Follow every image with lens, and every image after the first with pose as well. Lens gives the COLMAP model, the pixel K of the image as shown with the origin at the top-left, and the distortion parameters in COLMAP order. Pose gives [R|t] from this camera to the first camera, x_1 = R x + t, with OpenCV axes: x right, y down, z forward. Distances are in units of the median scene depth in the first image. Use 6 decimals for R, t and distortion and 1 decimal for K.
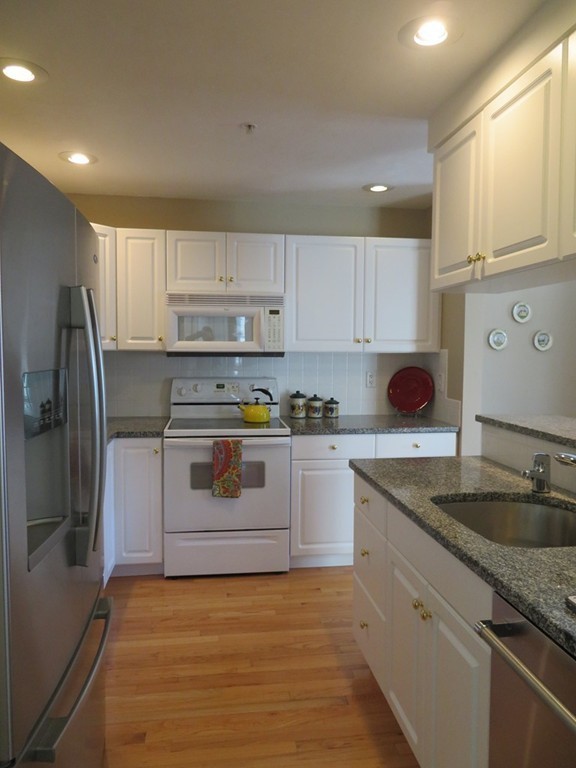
lens RADIAL K [[550.0, 0, 288.0], [0, 550.0, 384.0], [0, 0, 1]] dist [-0.009900, -0.000437]
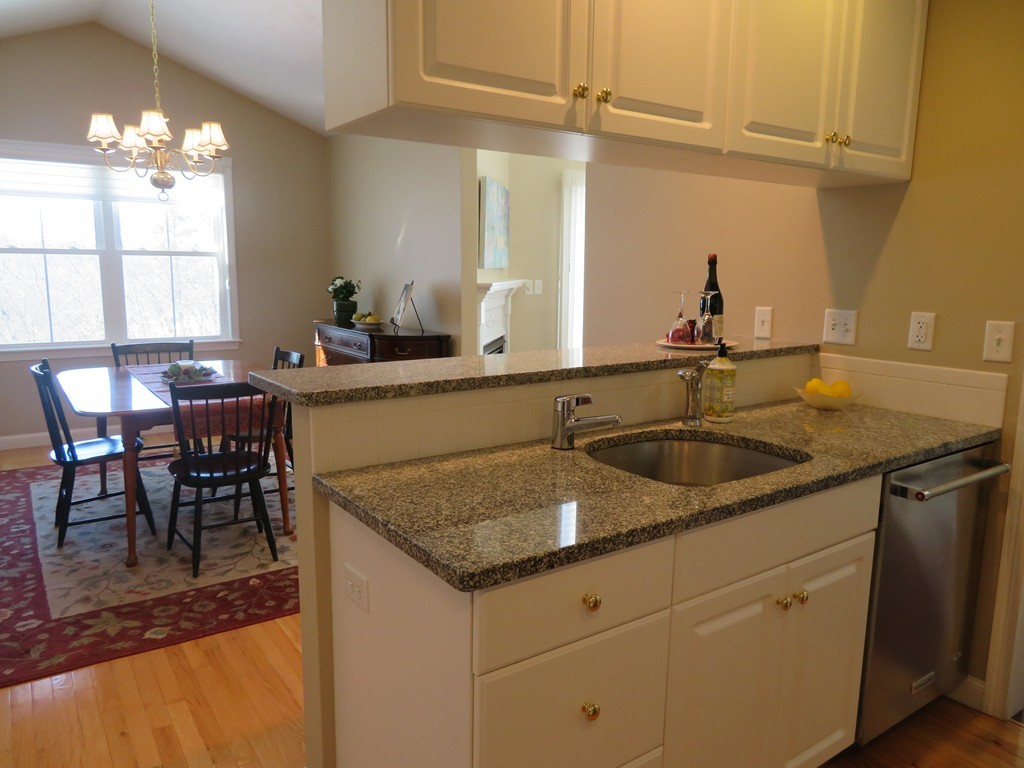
lens RADIAL K [[733.3, 0, 509.5], [0, 733.3, 386.5], [0, 0, 1]] dist [-0.009900, -0.000437]
pose [[-0.447901, -0.159084, 0.879816, -0.201652], [0.044077, 0.978918, 0.199443, -0.047018], [-0.892996, 0.128111, -0.431447, 0.822800]]
